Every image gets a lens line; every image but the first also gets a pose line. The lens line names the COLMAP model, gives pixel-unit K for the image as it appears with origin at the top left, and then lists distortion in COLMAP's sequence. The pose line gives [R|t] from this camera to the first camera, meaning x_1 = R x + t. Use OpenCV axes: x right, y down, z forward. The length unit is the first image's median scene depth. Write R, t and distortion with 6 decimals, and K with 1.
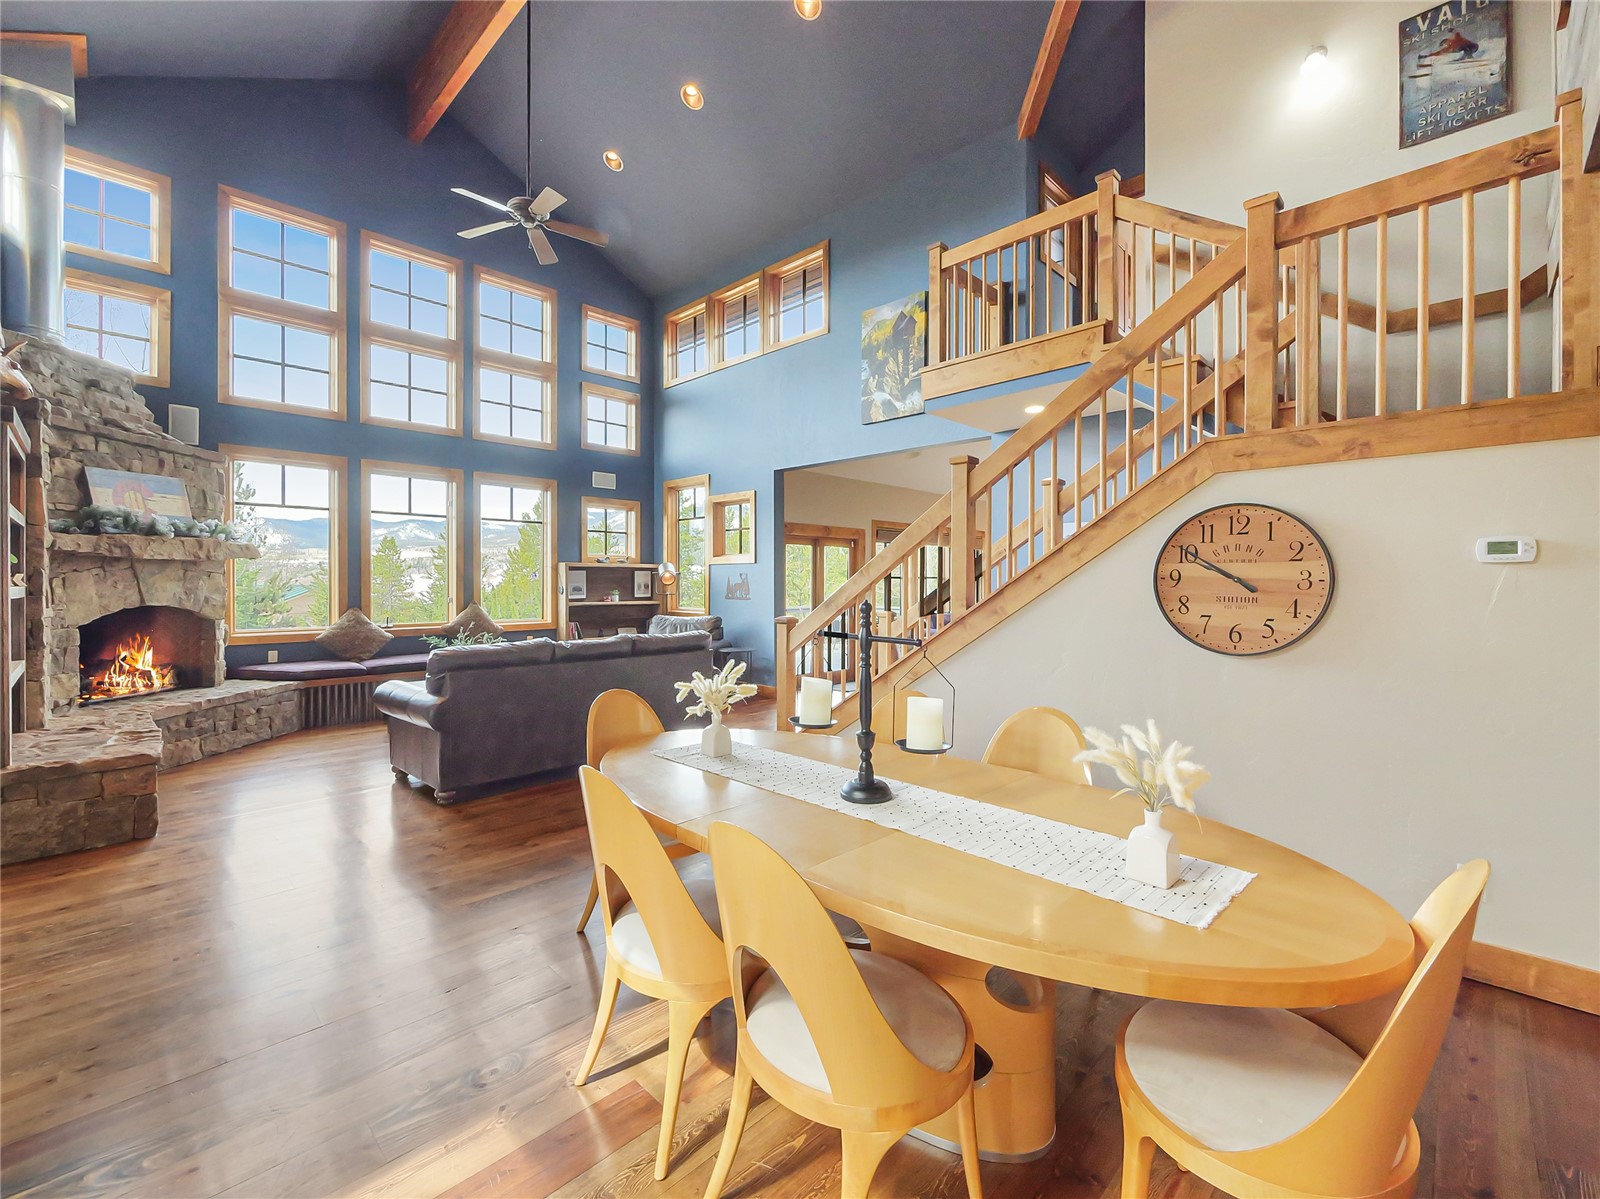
lens RADIAL K [[695.4, 0, 798.9], [0, 695.4, 586.0], [0, 0, 1]] dist [-0.000225, -0.000360]
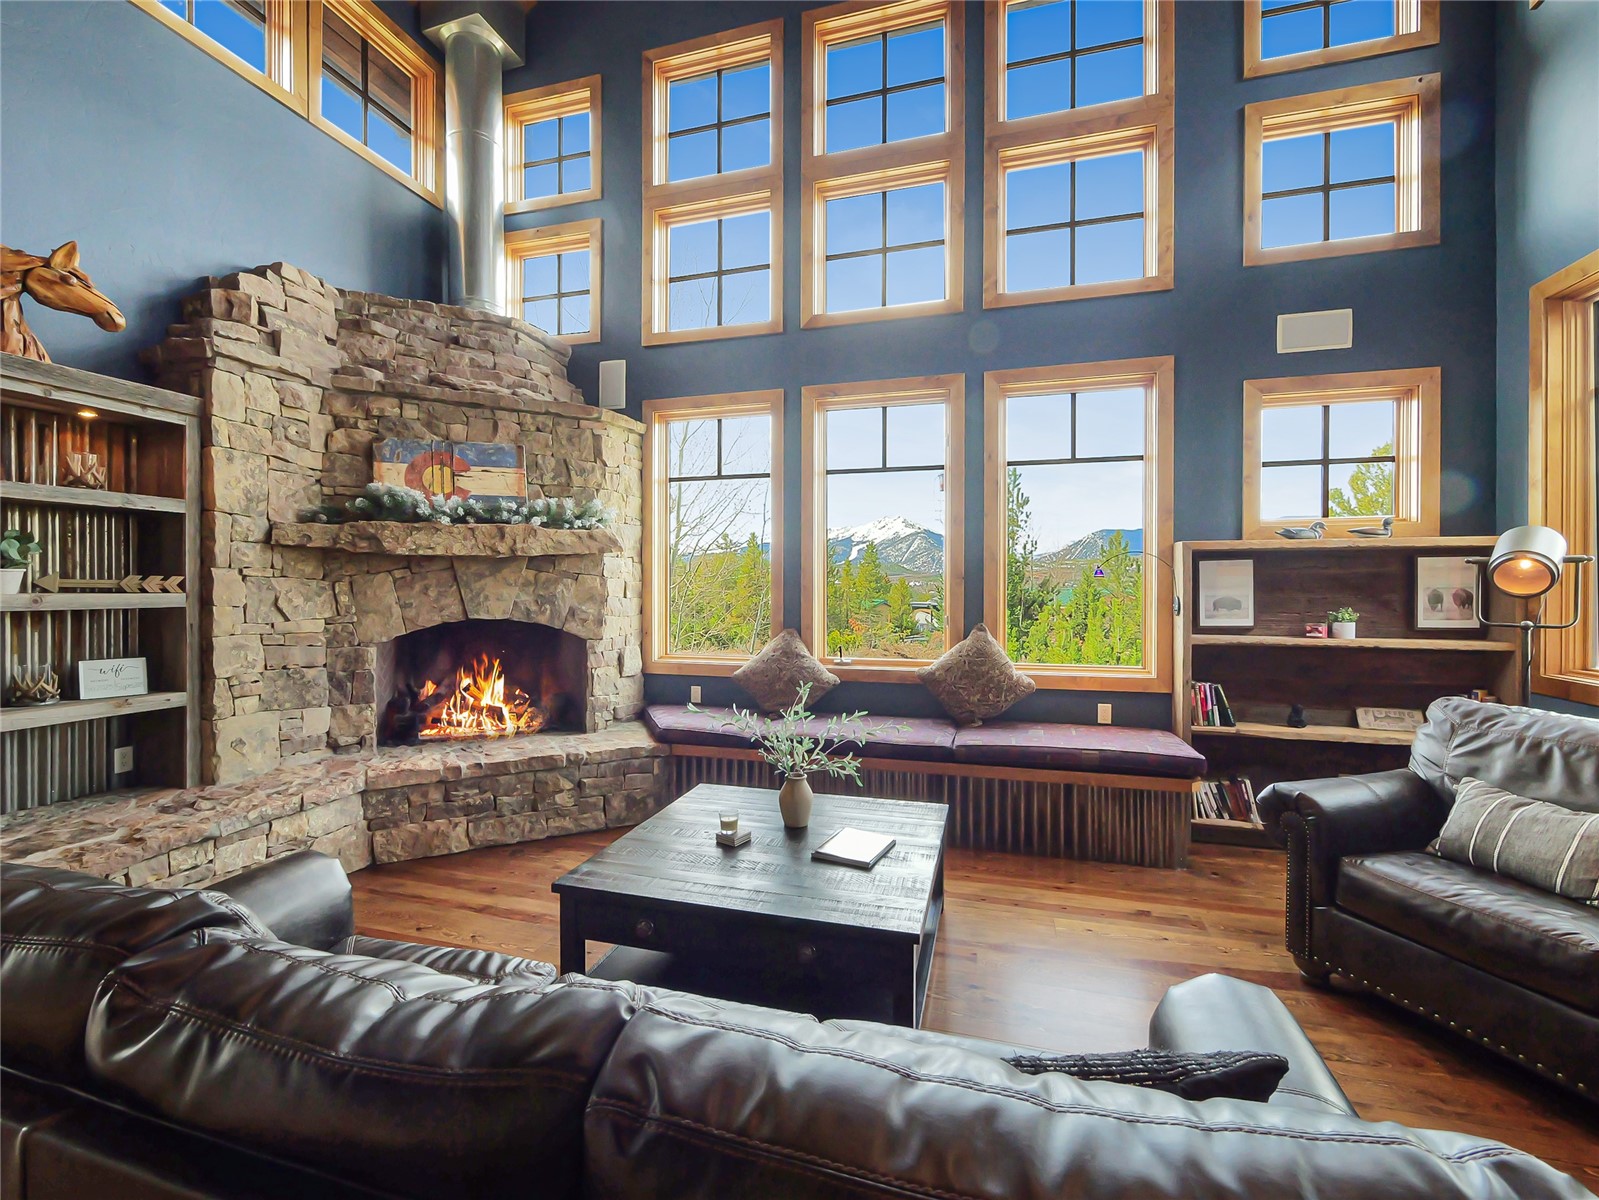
lens RADIAL K [[702.1, 0, 792.4], [0, 702.1, 590.0], [0, 0, 1]] dist [-0.002107, -0.000555]
pose [[0.469123, 0.002555, -0.883129, -0.101155], [-0.004904, 0.999988, 0.000288, -0.004190], [0.883119, 0.004195, 0.469130, 0.843295]]
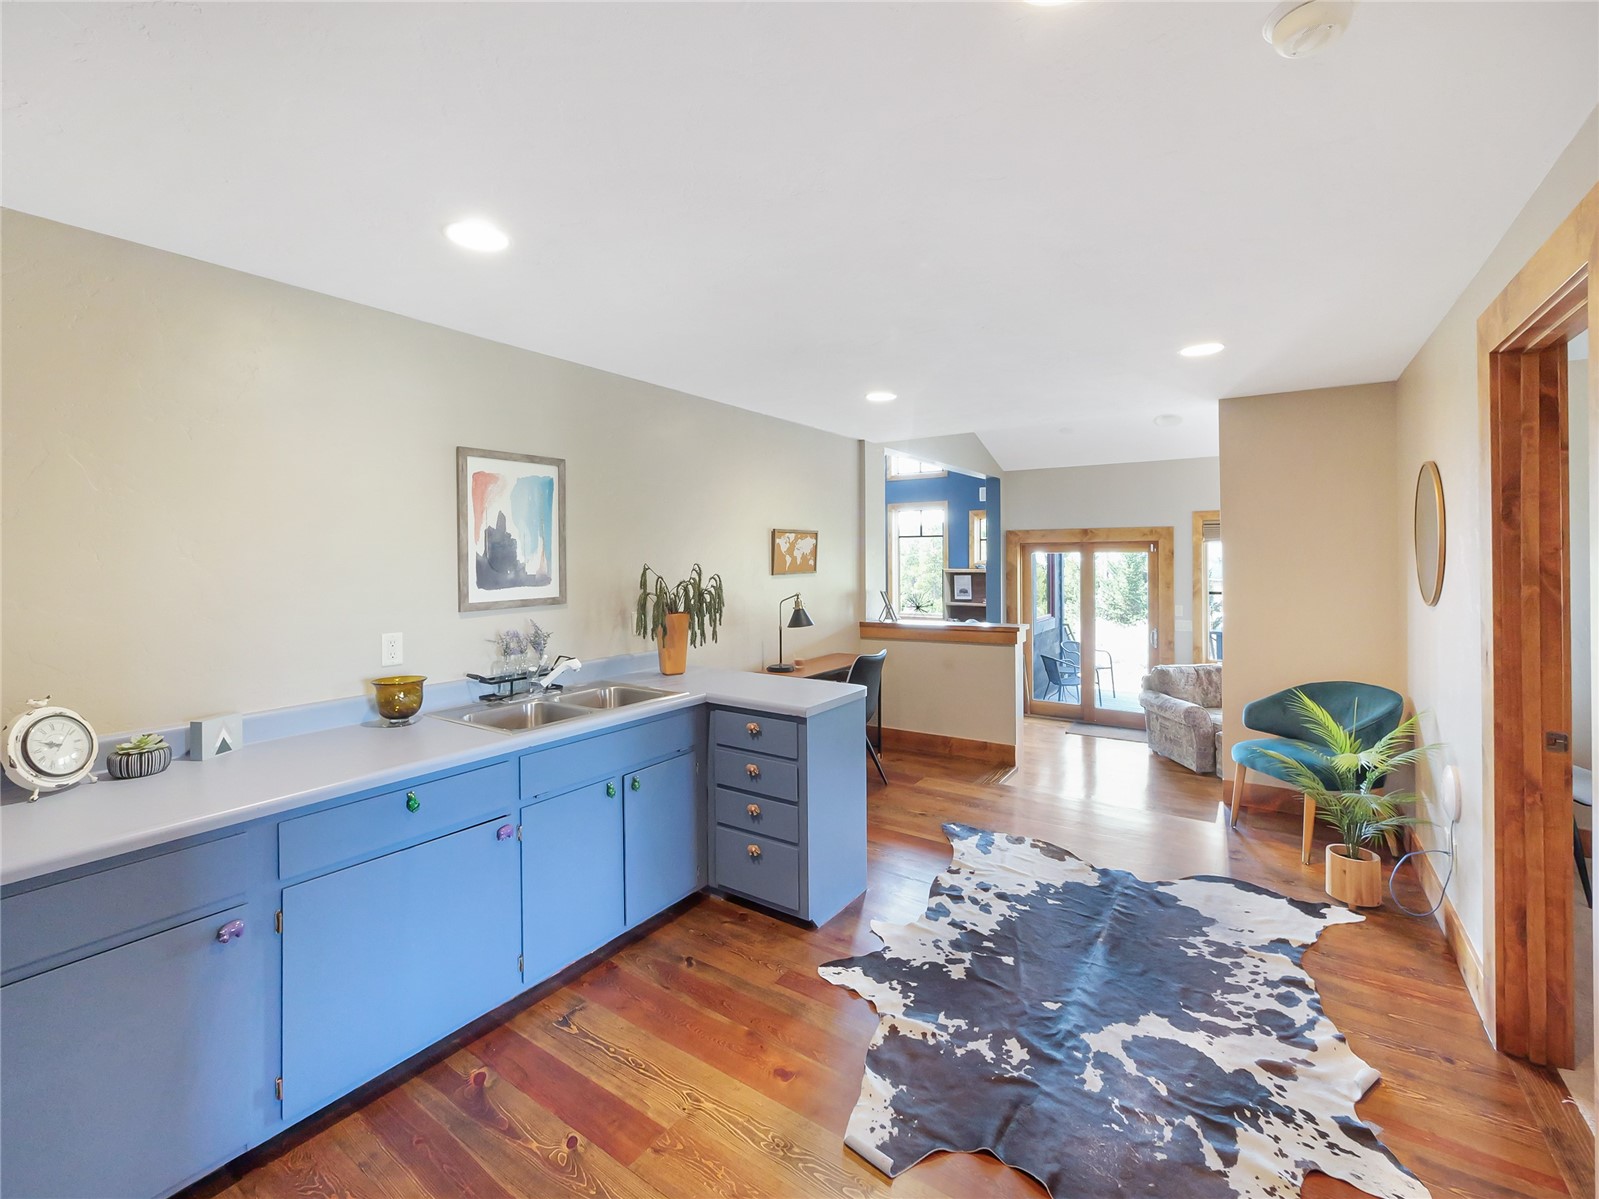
lens RADIAL K [[683.2, 0, 792.7], [0, 683.2, 566.7], [0, 0, 1]] dist [-0.002758, -0.000680]
pose [[0.163199, 0.011564, -0.986525, 1.158005], [0.001818, 0.999926, 0.012021, -0.076457], [0.986592, -0.003755, 0.163166, 0.774447]]
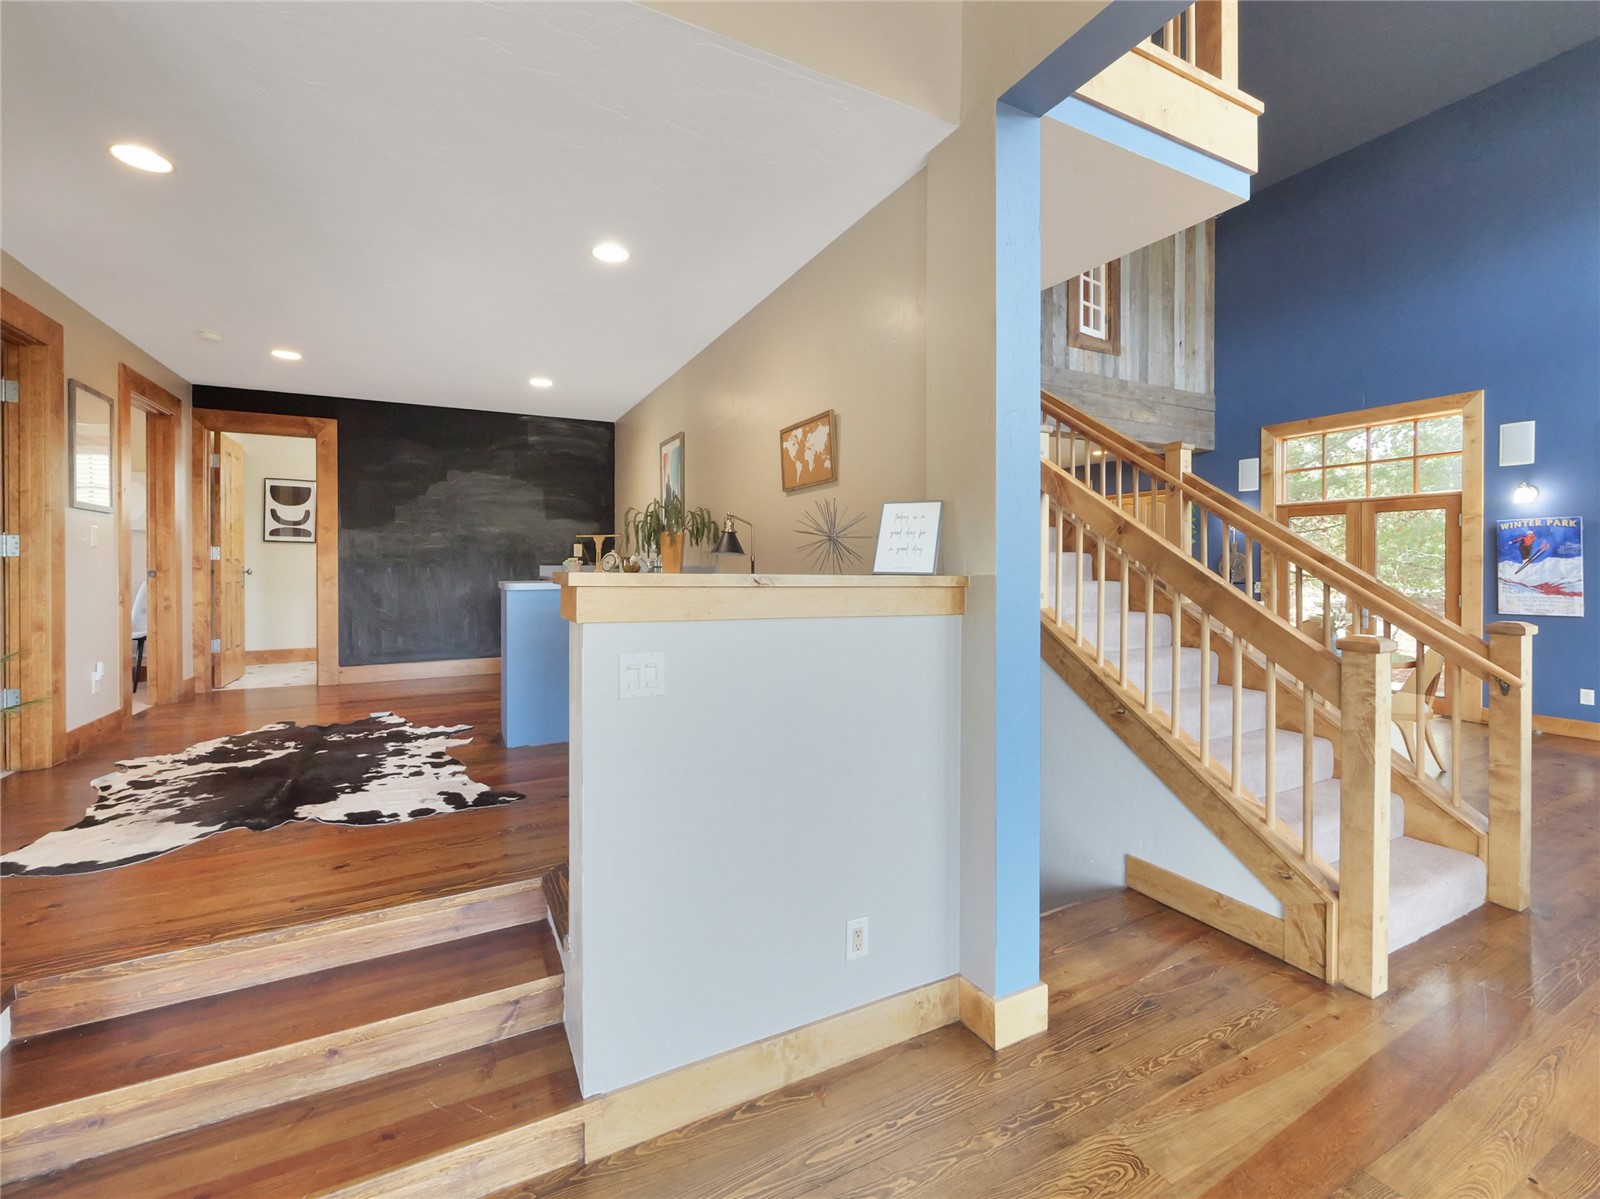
lens RADIAL K [[683.7, 0, 793.2], [0, 683.7, 566.7], [0, 0, 1]] dist [-0.002758, -0.000680]
pose [[-0.948691, -0.001608, 0.316202, 0.292934], [0.002046, 0.999935, 0.011224, -0.007109], [-0.316199, 0.011295, -0.948626, 1.369733]]
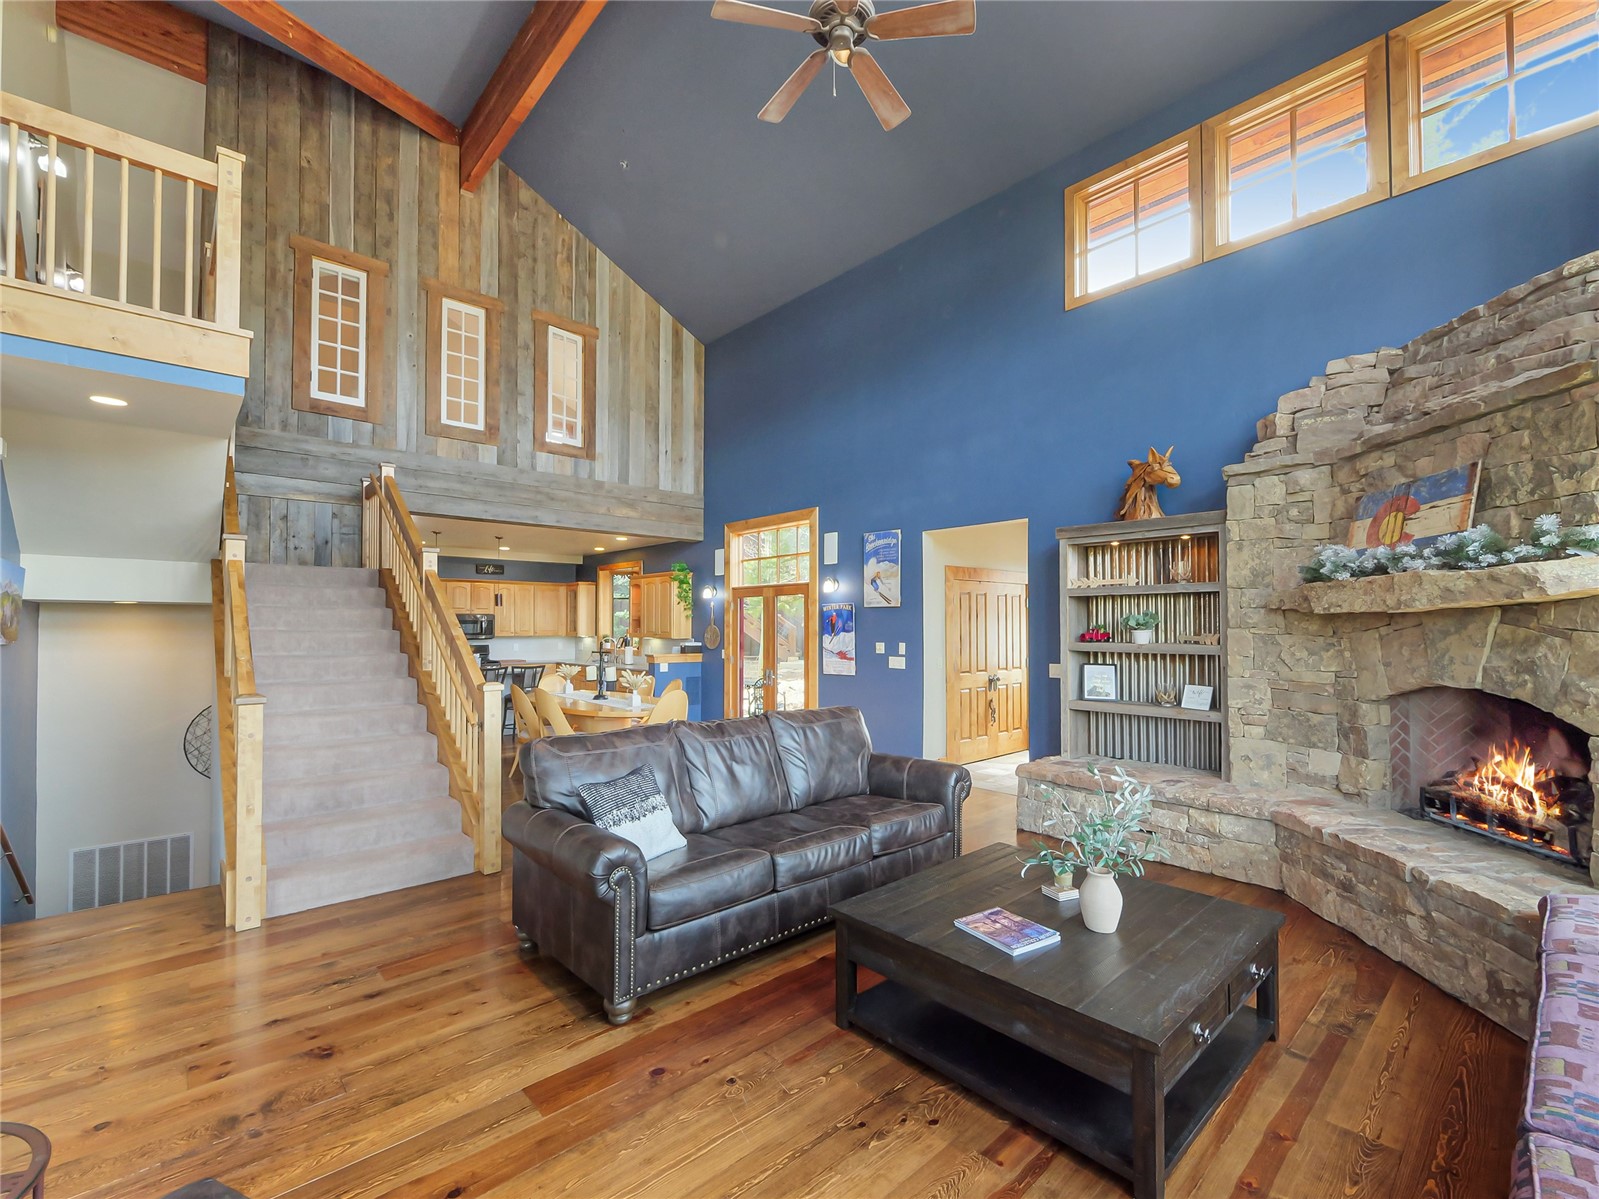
lens RADIAL K [[694.2, 0, 796.2], [0, 694.2, 612.2], [0, 0, 1]] dist [-0.003644, -0.000317]
pose [[-0.998460, -0.000335, 0.055476, -0.353687], [-0.001182, 0.999883, -0.015235, -0.023624], [-0.055465, -0.015277, -0.998344, 1.464916]]
